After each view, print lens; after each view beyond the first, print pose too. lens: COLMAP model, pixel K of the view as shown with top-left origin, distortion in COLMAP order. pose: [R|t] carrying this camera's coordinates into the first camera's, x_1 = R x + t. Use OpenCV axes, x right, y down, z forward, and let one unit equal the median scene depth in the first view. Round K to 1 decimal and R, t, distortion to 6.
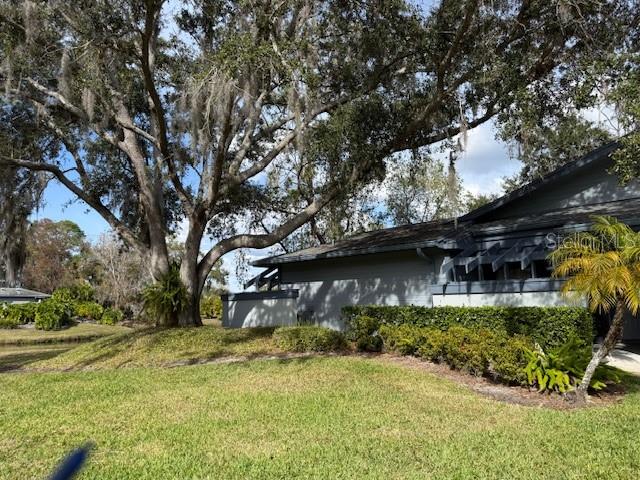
lens RADIAL K [[446.0, 0, 328.7], [0, 446.0, 240.8], [0, 0, 1]] dist [0.122136, -0.170153]
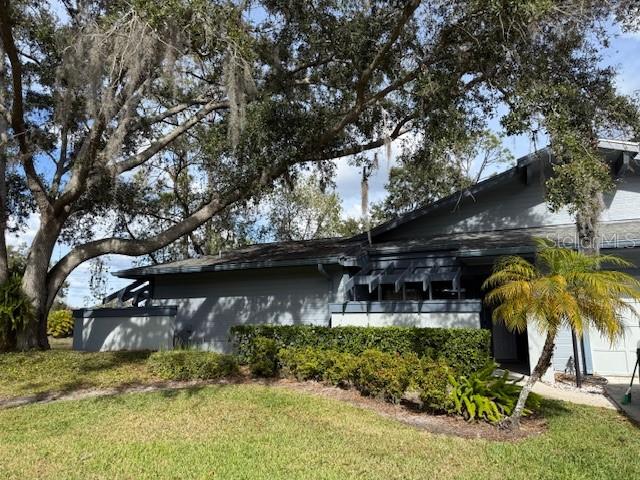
lens RADIAL K [[446.0, 0, 328.7], [0, 446.0, 240.8], [0, 0, 1]] dist [0.122136, -0.170153]
pose [[0.953565, 0.065096, 0.294069, -0.058787], [-0.053964, 0.997491, -0.045823, 0.008396], [-0.296314, 0.027826, 0.954685, 0.081806]]
